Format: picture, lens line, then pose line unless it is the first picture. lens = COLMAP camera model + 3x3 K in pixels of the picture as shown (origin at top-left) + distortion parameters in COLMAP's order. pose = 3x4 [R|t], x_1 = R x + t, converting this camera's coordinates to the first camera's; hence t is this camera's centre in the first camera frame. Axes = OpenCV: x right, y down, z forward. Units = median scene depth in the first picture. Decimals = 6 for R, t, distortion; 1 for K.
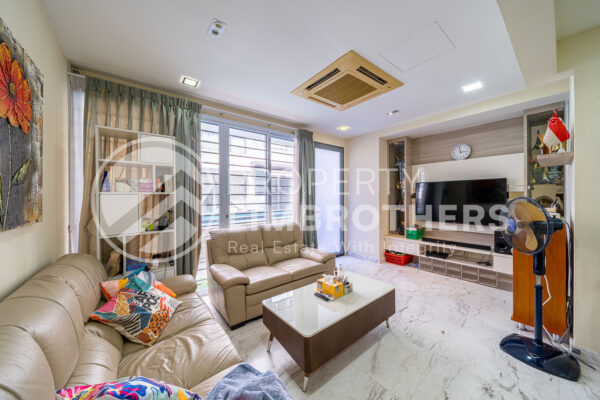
lens RADIAL K [[209.0, 0, 298.5], [0, 209.0, 200.9], [0, 0, 1]] dist [0.000380, 0.000097]
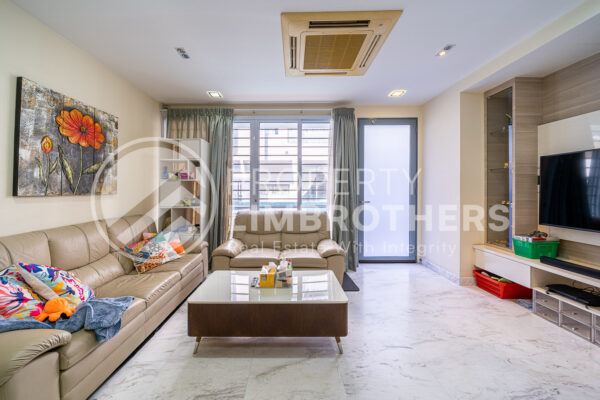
lens RADIAL K [[212.5, 0, 287.2], [0, 212.5, 191.2], [0, 0, 1]] dist [-0.001536, -0.000157]
pose [[0.781892, 0.011283, -0.623312, 0.445195], [-0.014903, 0.999889, -0.000595, 0.018086], [0.623236, 0.009754, 0.781973, 0.168777]]
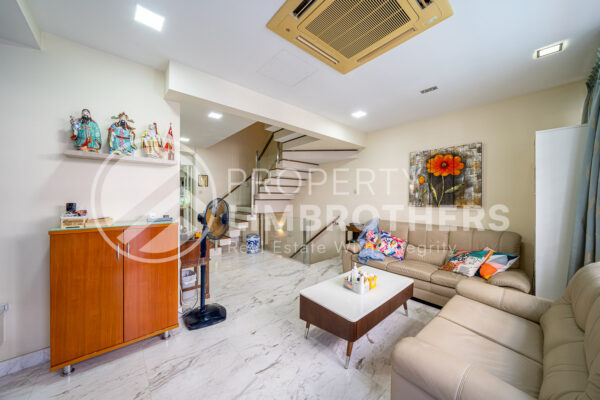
lens RADIAL K [[214.0, 0, 299.1], [0, 214.0, 193.8], [0, 0, 1]] dist [-0.001595, -0.000136]
pose [[-0.998156, -0.001001, -0.060698, 0.309137], [-0.000996, 0.999999, -0.000107, -0.021171], [0.060698, -0.000046, -0.998156, 1.164257]]
